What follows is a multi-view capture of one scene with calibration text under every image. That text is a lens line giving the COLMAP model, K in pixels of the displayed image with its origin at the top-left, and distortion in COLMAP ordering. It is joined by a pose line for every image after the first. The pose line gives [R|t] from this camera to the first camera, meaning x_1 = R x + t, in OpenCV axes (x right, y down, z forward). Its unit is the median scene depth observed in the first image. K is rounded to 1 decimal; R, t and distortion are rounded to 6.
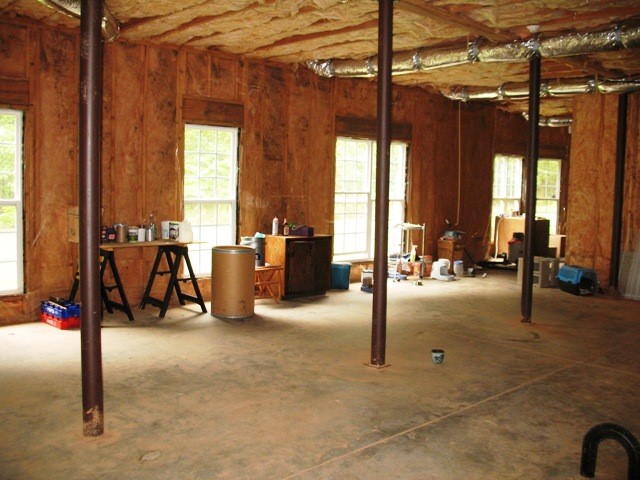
lens RADIAL K [[663.6, 0, 316.7], [0, 663.6, 232.1], [0, 0, 1]] dist [-0.190758, 0.220096]
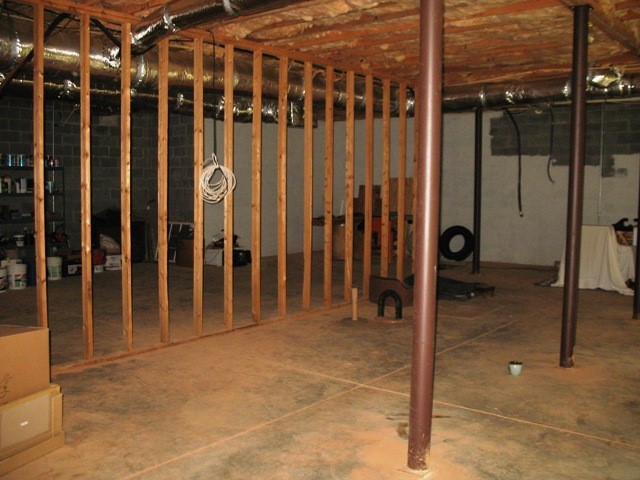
lens RADIAL K [[663.6, 0, 316.7], [0, 663.6, 232.1], [0, 0, 1]] dist [-0.190758, 0.220096]
pose [[-0.990866, -0.008080, -0.134608, 0.659089], [-0.029867, 0.986561, 0.160639, -0.159490], [0.131501, 0.163193, -0.977791, 2.038161]]
